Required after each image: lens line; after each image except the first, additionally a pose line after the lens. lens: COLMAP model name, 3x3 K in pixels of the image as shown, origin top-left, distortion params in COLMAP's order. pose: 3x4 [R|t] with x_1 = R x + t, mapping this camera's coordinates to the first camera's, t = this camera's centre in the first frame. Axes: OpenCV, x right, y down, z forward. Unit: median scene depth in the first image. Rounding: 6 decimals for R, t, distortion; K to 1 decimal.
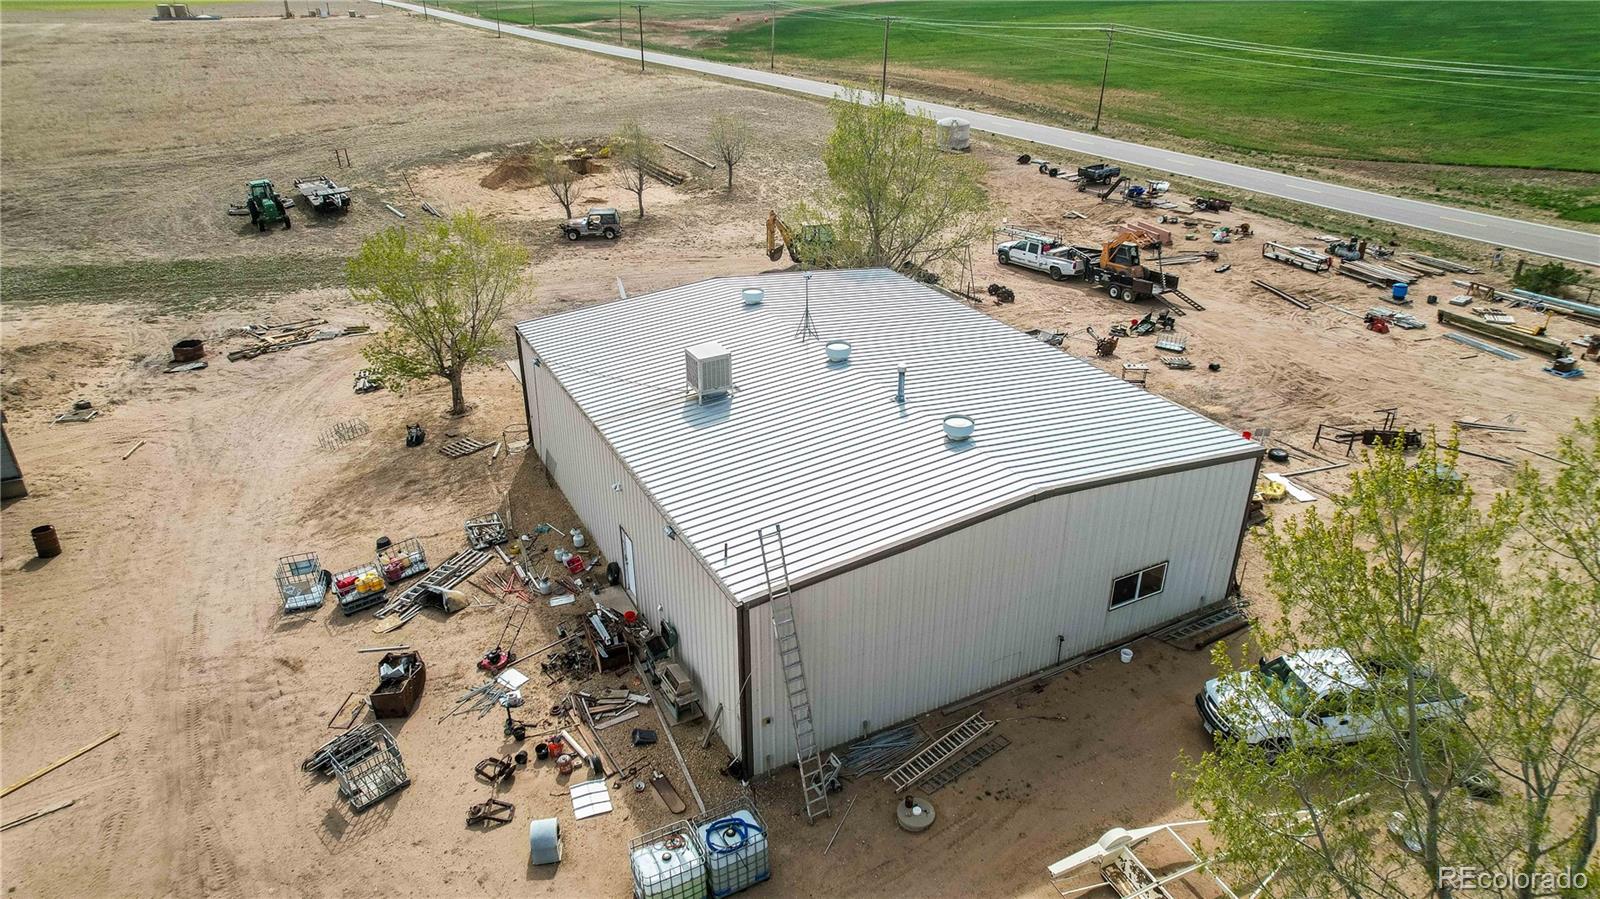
lens RADIAL K [[999.6, 0, 800.0], [0, 999.6, 449.5], [0, 0, 1]] dist [-0.053545, 0.059024]
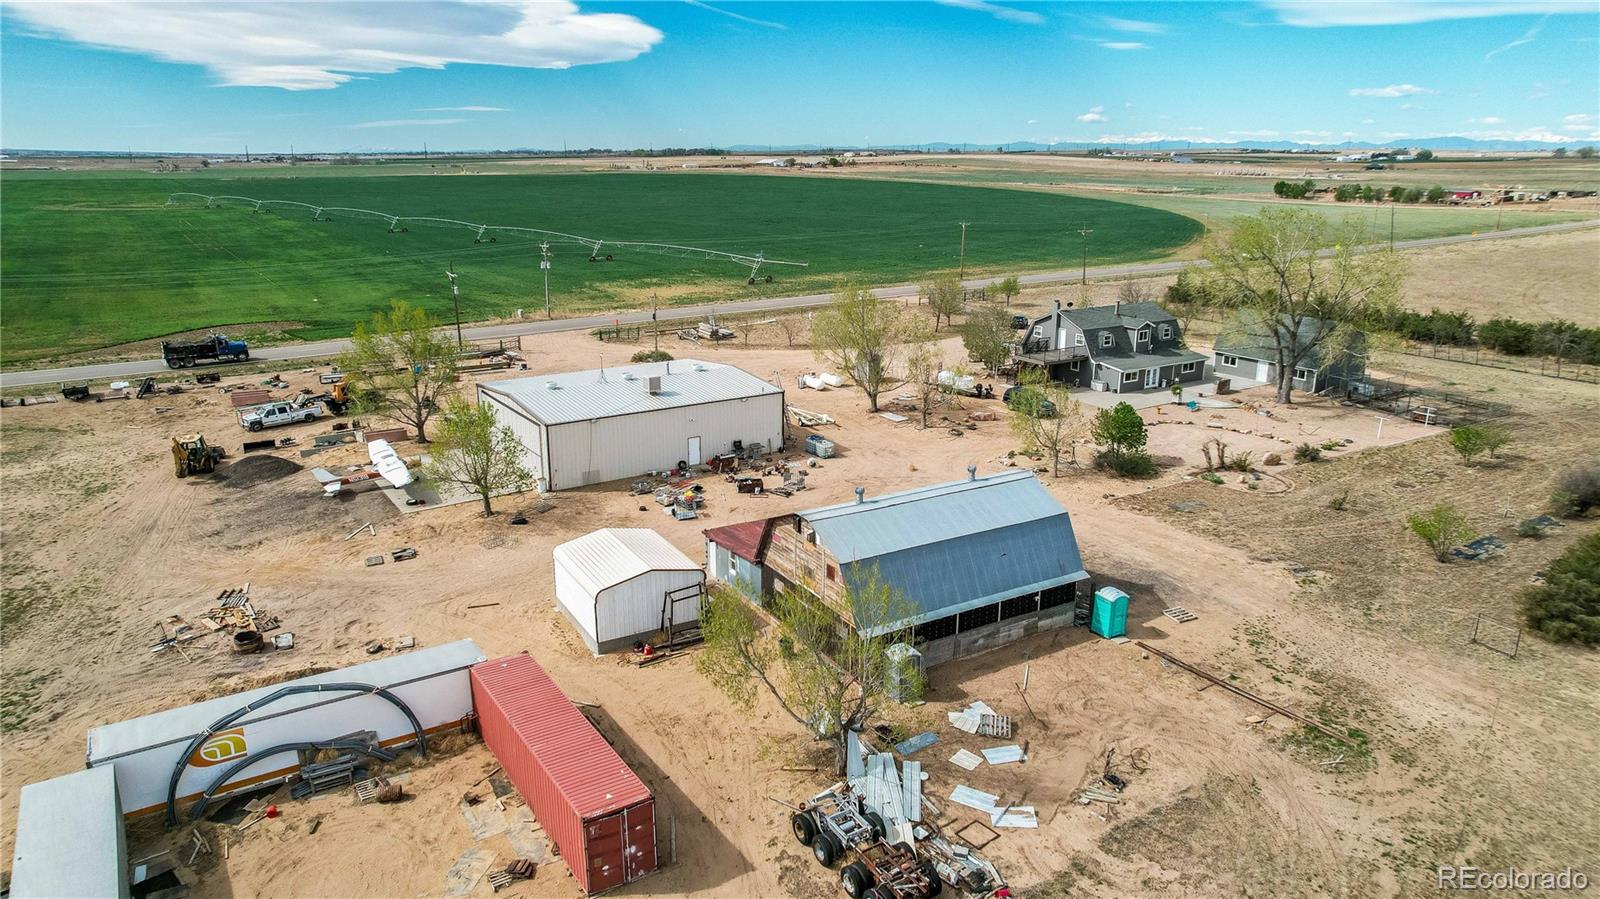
lens RADIAL K [[999.6, 0, 800.0], [0, 999.6, 449.5], [0, 0, 1]] dist [-0.053545, 0.059024]
pose [[-0.108531, -0.277124, 0.954685, -1.570516], [0.440023, 0.847762, 0.296109, -0.313914], [-0.891404, 0.452220, 0.029932, 0.388316]]
